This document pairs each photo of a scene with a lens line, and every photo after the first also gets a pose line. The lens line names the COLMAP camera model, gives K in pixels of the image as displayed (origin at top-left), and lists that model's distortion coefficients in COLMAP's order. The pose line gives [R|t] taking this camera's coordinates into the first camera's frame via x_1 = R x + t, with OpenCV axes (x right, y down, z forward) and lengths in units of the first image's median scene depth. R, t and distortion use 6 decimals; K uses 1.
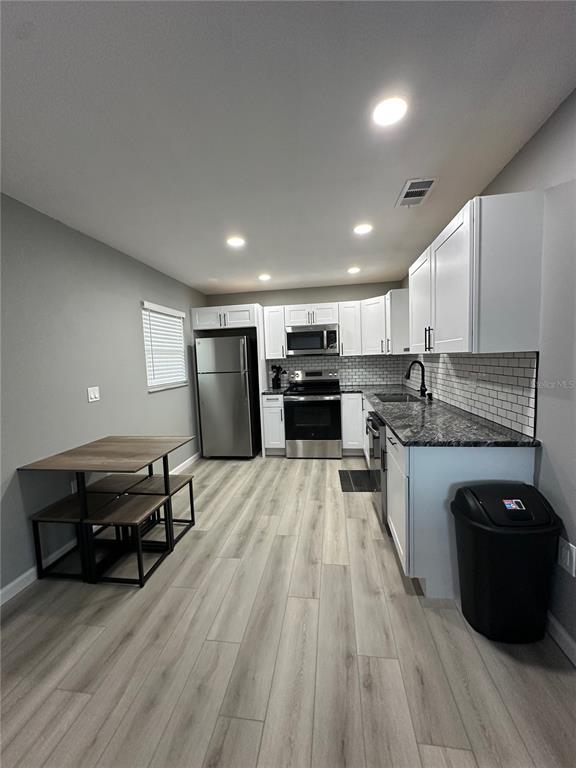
lens RADIAL K [[308.3, 0, 288.0], [0, 308.3, 384.0], [0, 0, 1]] dist [-0.000774, -0.000108]
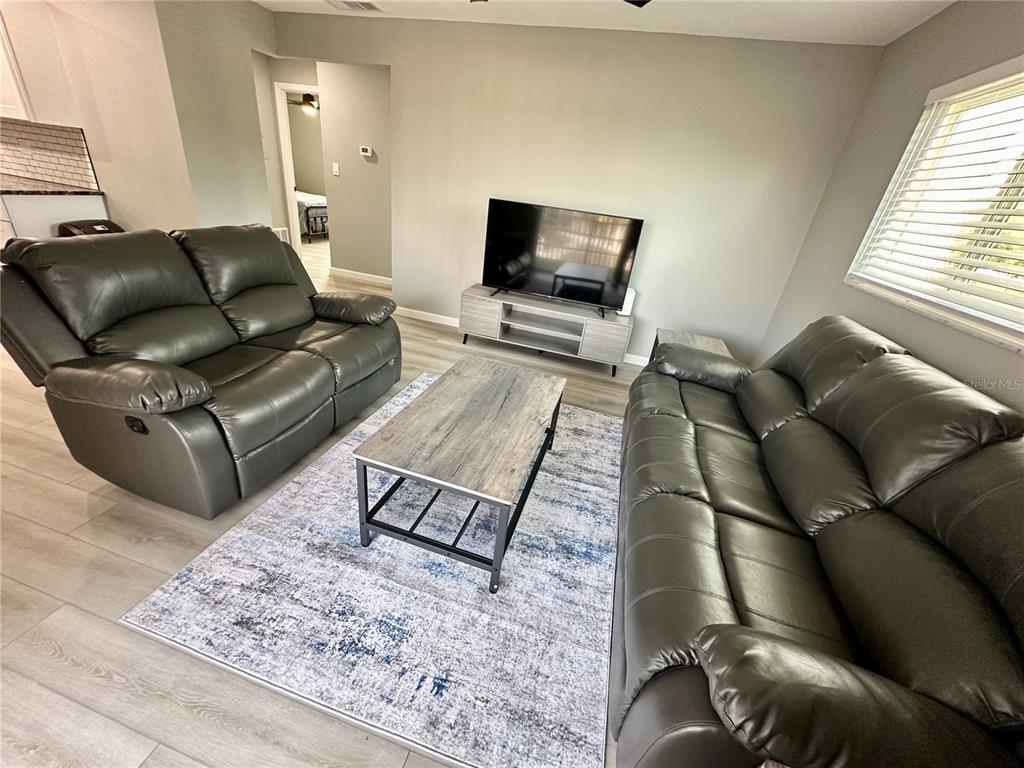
lens RADIAL K [[411.1, 0, 512.0], [0, 411.1, 384.0], [0, 0, 1]] dist [-0.000774, -0.000108]
pose [[0.123692, -0.391154, 0.911975, -1.240903], [-0.044465, 0.915925, 0.398879, 0.143526], [-0.991324, -0.089889, 0.095900, -1.386058]]
